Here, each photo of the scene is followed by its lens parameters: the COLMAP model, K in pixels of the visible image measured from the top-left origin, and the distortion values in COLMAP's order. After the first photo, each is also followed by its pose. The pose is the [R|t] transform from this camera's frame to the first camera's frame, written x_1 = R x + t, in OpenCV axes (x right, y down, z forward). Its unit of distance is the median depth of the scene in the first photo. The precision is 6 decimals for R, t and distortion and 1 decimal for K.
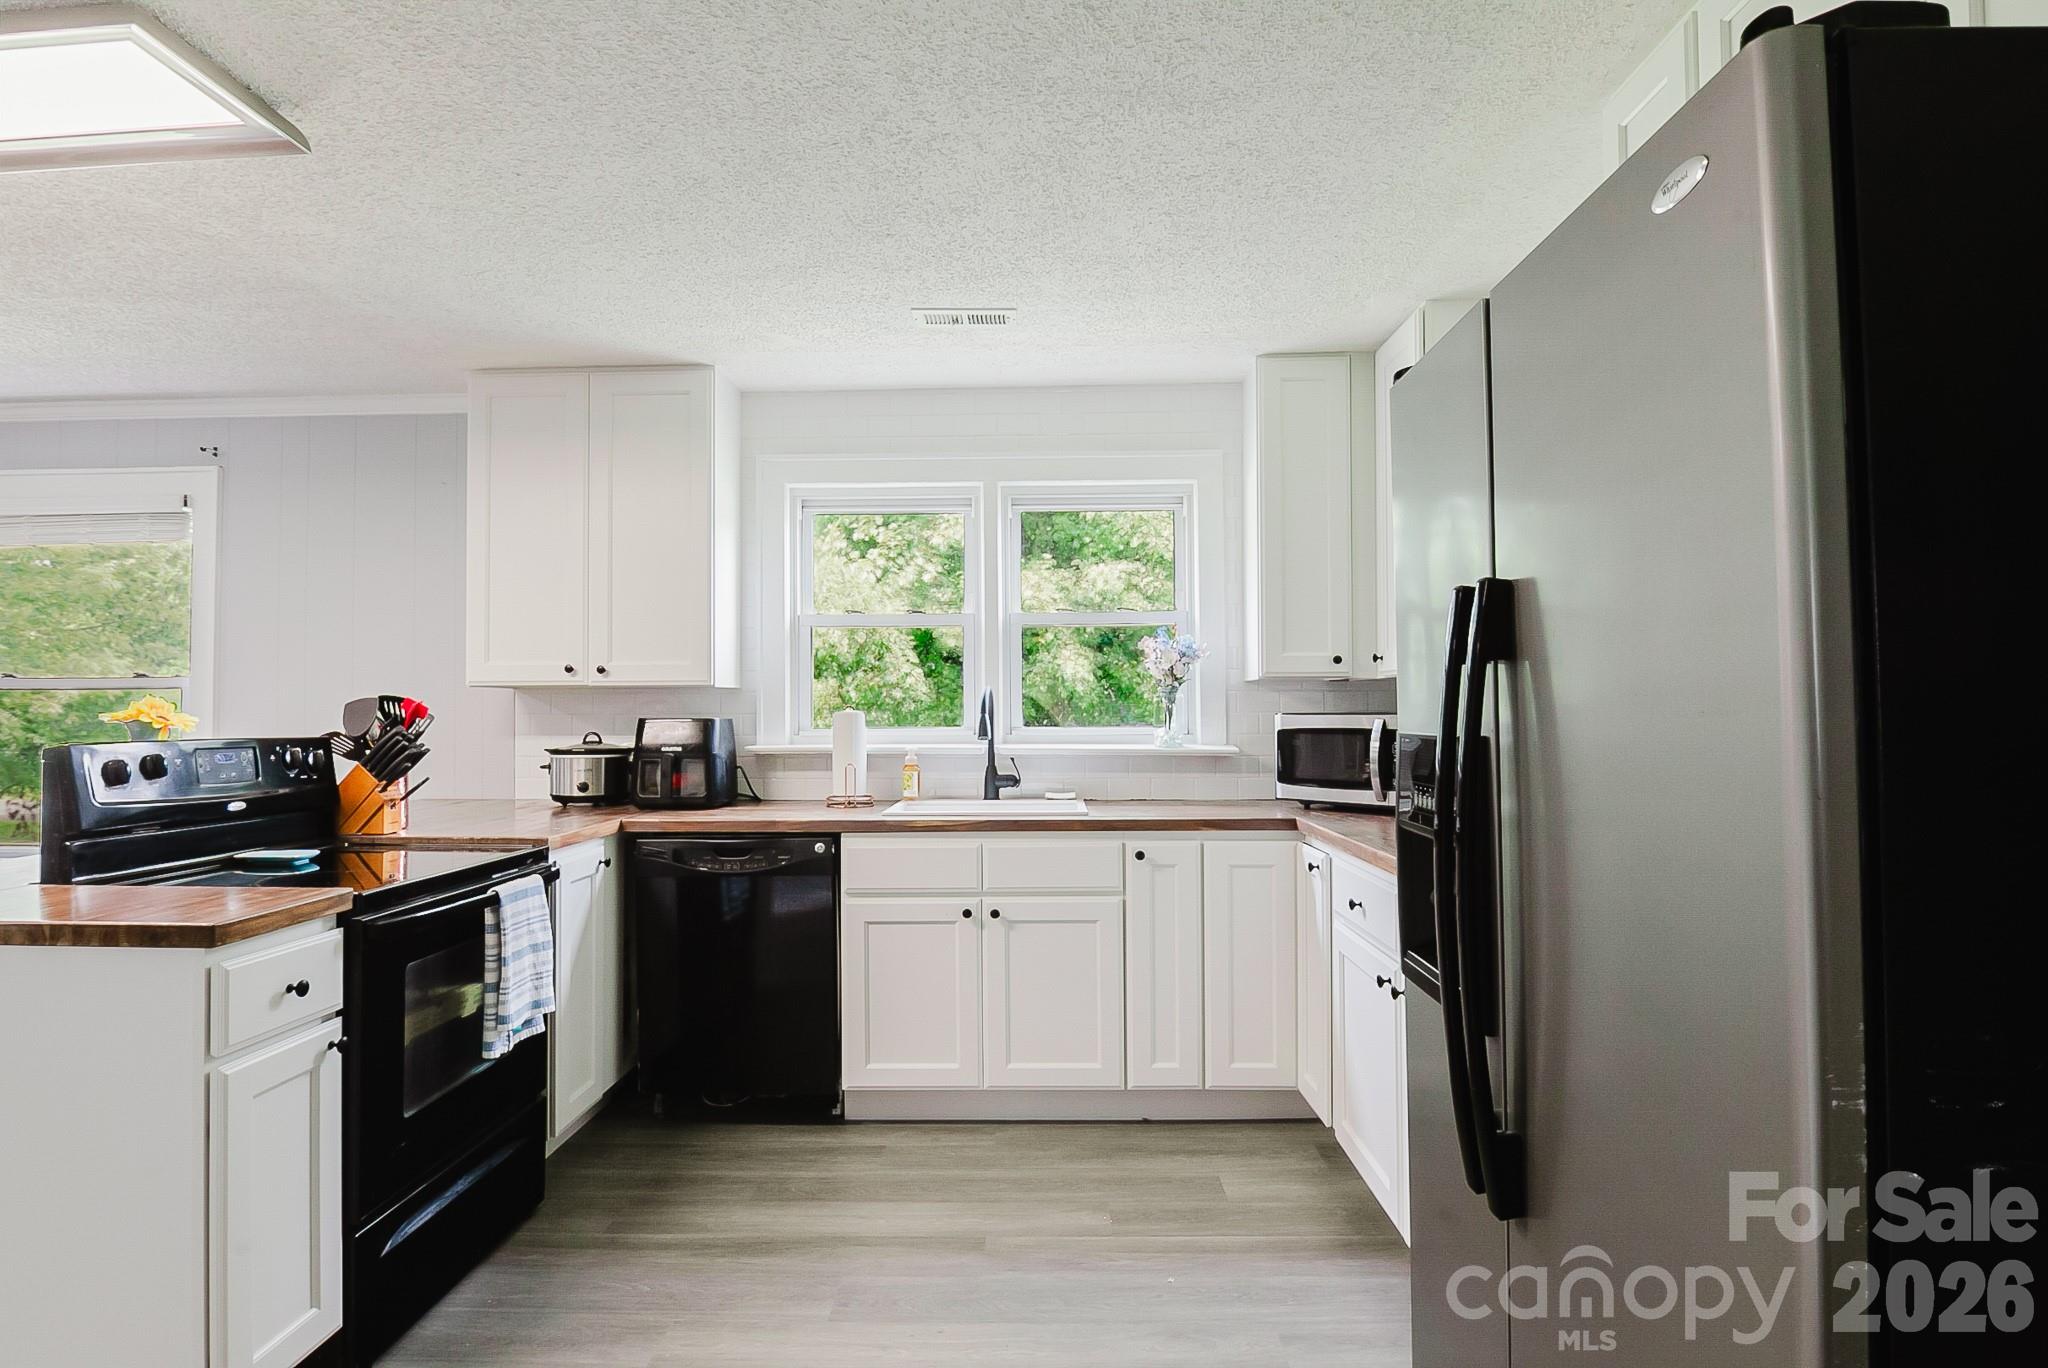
lens RADIAL K [[1063.5, 0, 1037.6], [0, 1063.5, 686.1], [0, 0, 1]] dist [-0.017580, -0.004206]
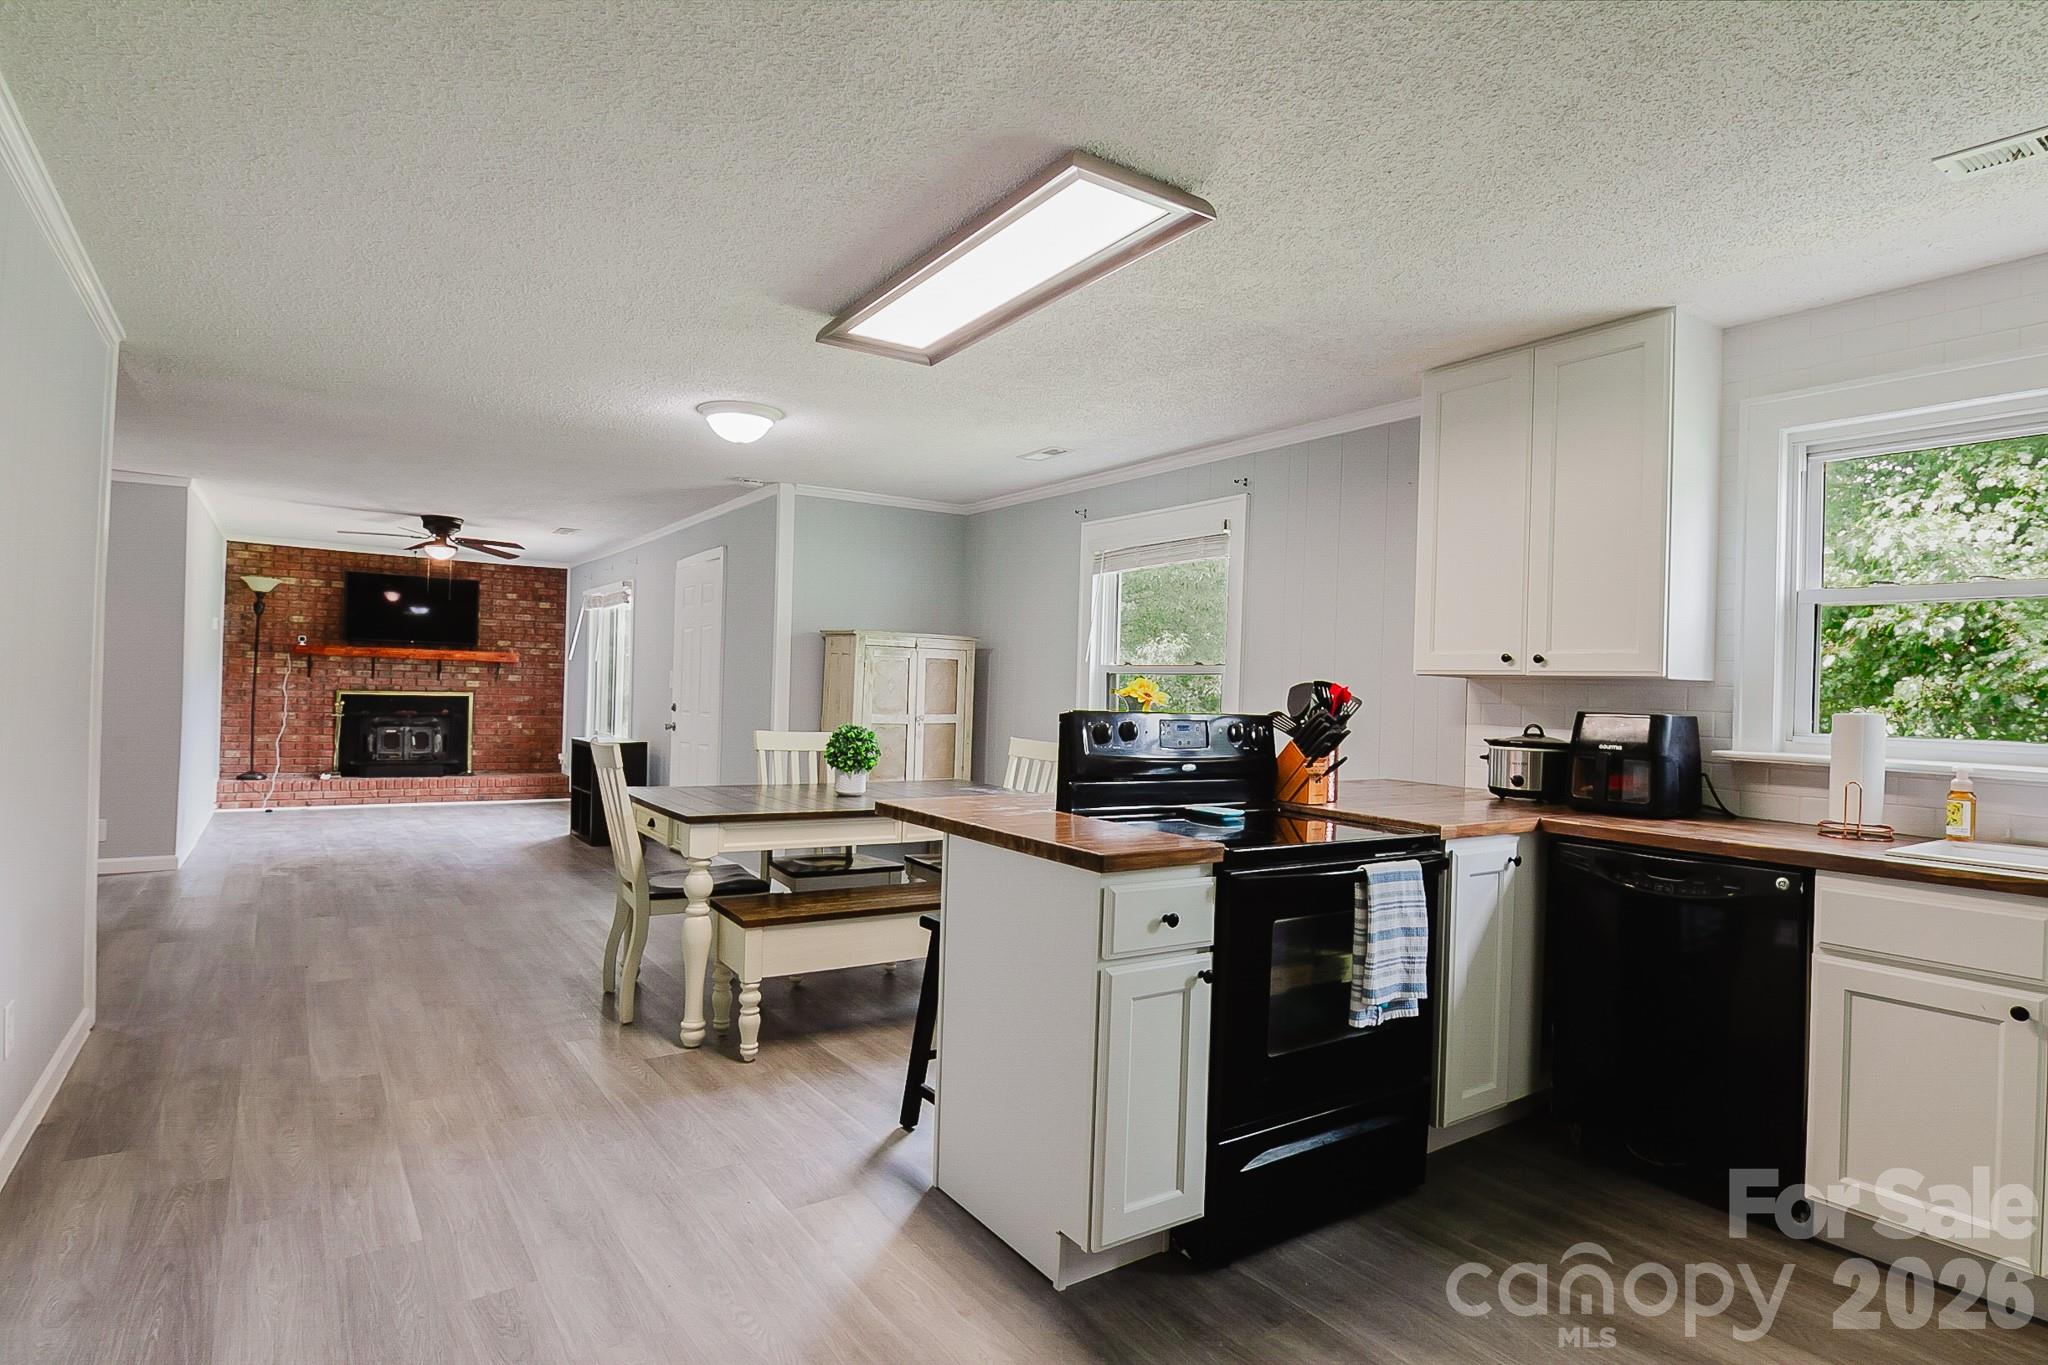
lens RADIAL K [[1063.5, 0, 1033.6], [0, 1063.5, 681.6], [0, 0, 1]] dist [-0.017580, -0.004206]
pose [[0.583082, 0.016570, -0.812244, 0.117021], [-0.015182, 0.999840, 0.009498, 0.003483], [0.812271, 0.006794, 0.583240, 0.099620]]
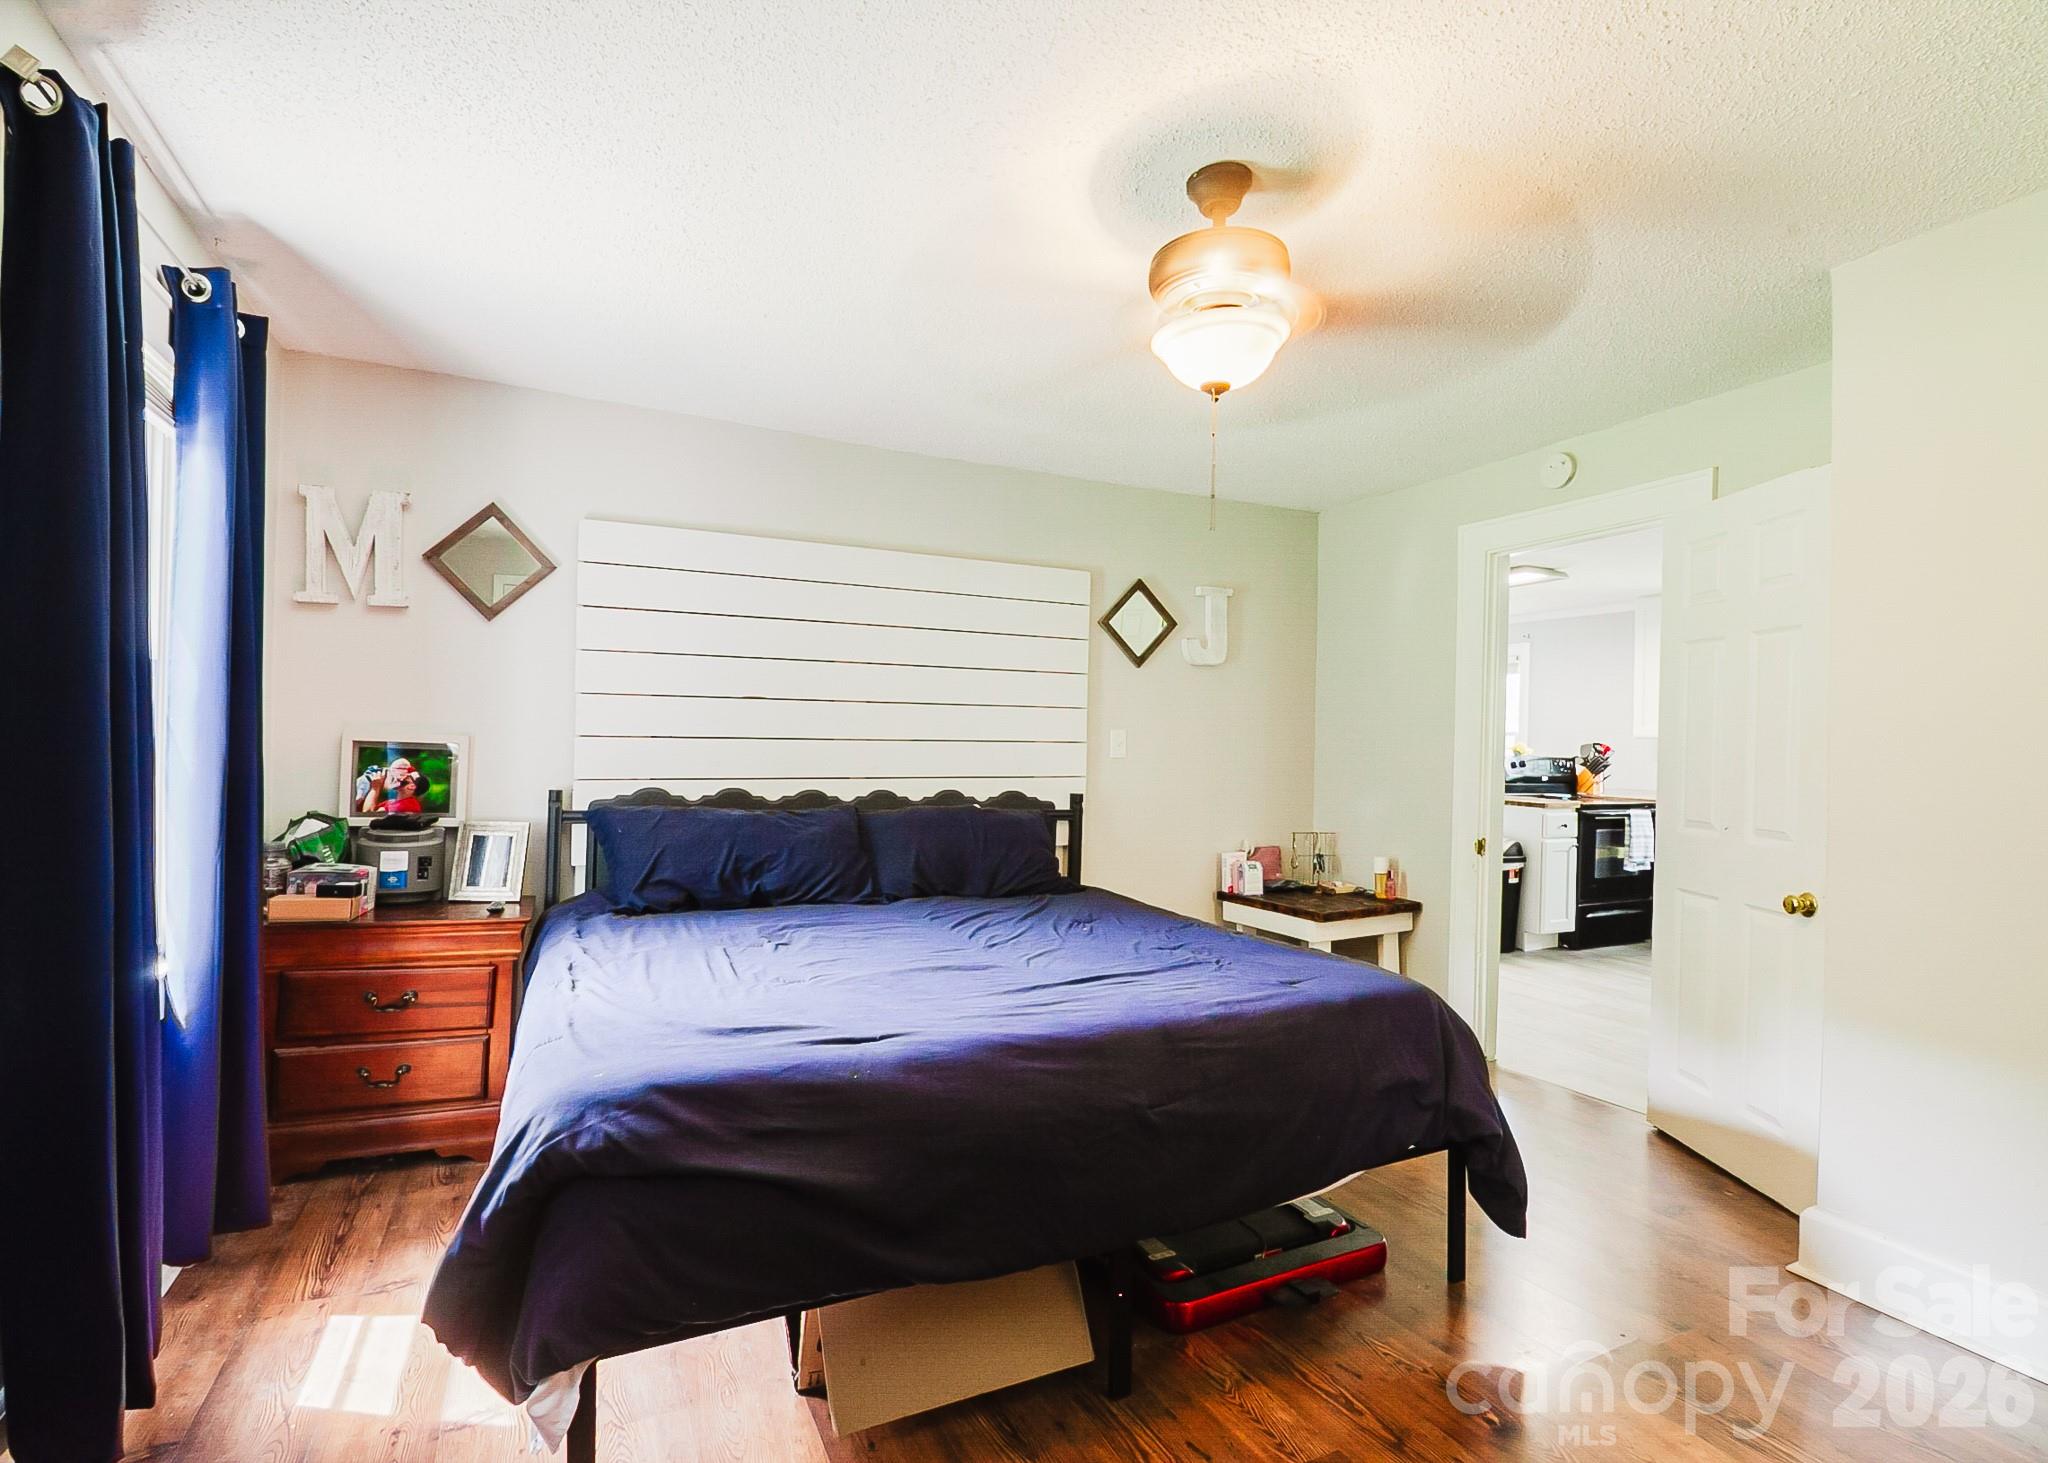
lens RADIAL K [[972.3, 0, 1029.5], [0, 972.3, 745.7], [0, 0, 1]] dist [-0.020411, -0.000811]
pose [[0.447108, 0.017679, -0.894305, 0.879717], [0.003348, 0.999765, 0.021438, -0.038020], [0.894474, -0.012580, 0.446944, -1.301097]]
